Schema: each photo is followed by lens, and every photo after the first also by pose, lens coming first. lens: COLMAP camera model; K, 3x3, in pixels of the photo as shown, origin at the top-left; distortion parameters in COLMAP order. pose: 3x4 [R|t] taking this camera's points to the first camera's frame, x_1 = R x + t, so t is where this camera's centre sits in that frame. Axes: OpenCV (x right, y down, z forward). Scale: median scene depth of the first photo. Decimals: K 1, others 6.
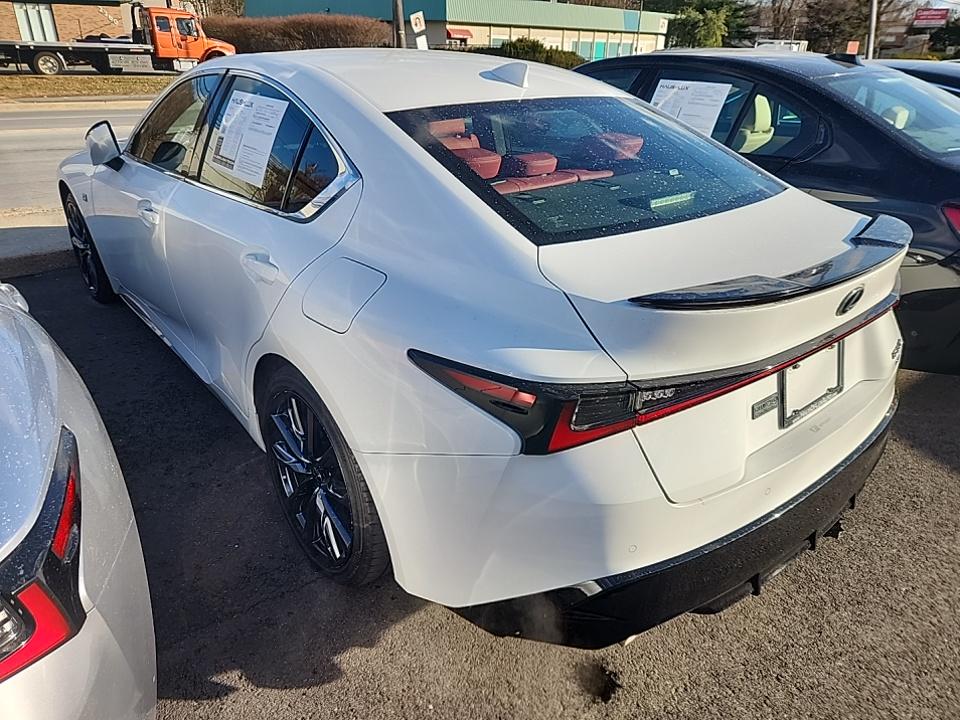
lens RADIAL K [[658.1, 0, 480.0], [0, 658.1, 360.0], [0, 0, 1]] dist [0.065668, -0.067622]
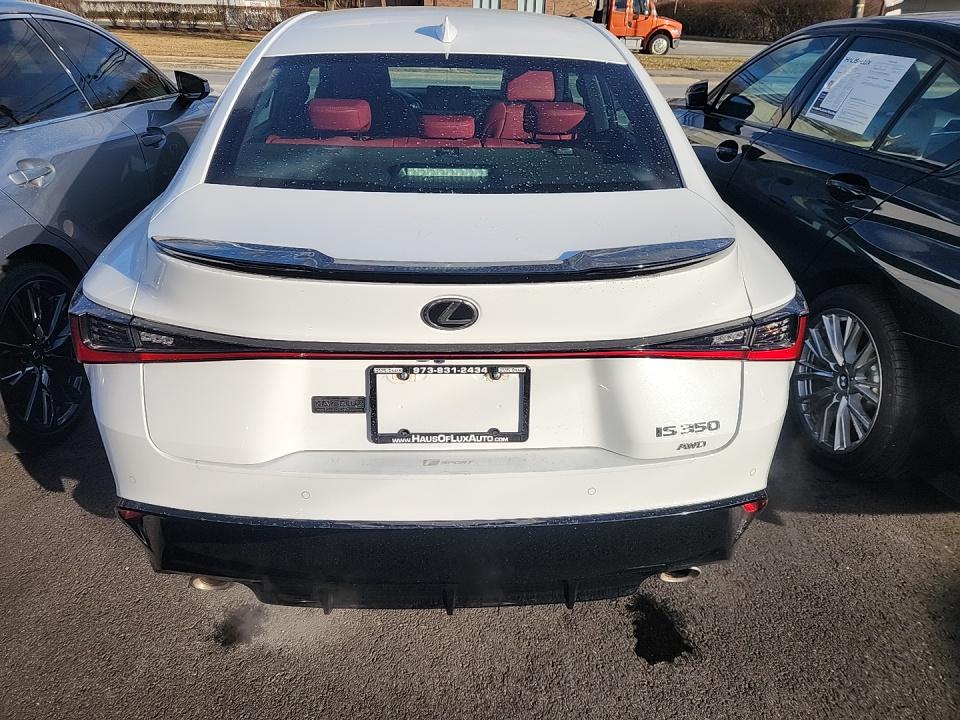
lens RADIAL K [[658.1, 0, 480.0], [0, 658.1, 360.0], [0, 0, 1]] dist [0.065668, -0.067622]
pose [[0.783697, 0.275969, -0.556471, 0.097751], [-0.263035, 0.959037, 0.105172, -0.012082], [0.562700, 0.063948, 0.824184, 0.035786]]
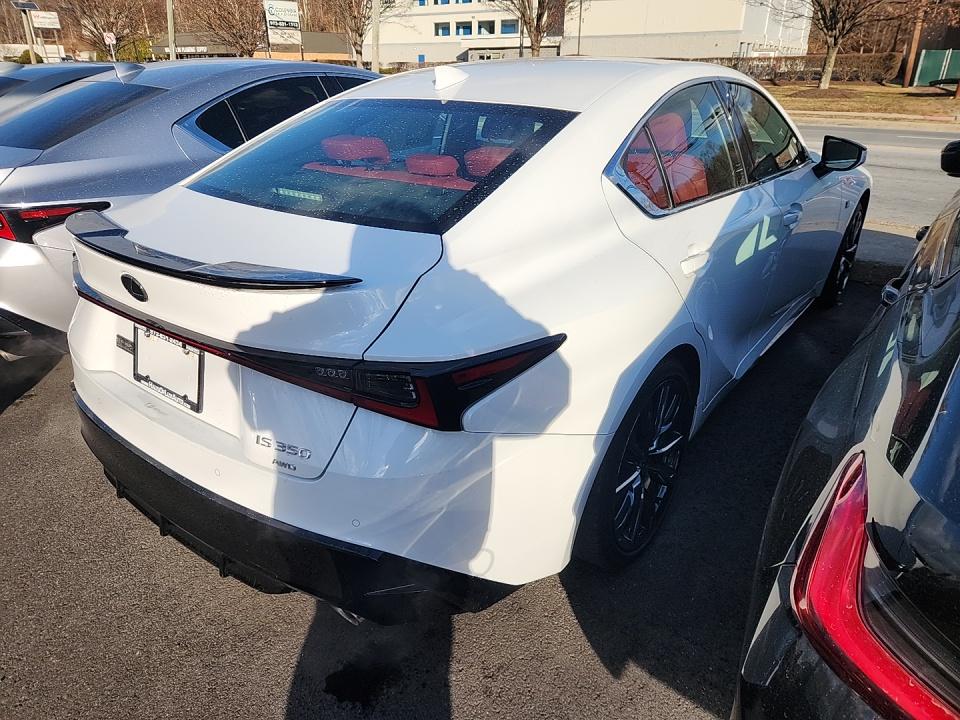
lens RADIAL K [[658.1, 0, 480.0], [0, 658.1, 360.0], [0, 0, 1]] dist [0.065668, -0.067622]
pose [[0.169578, 0.371899, -0.912652, 0.152304], [-0.400329, 0.872213, 0.281036, -0.045815], [0.900544, 0.317704, 0.296790, 0.112111]]
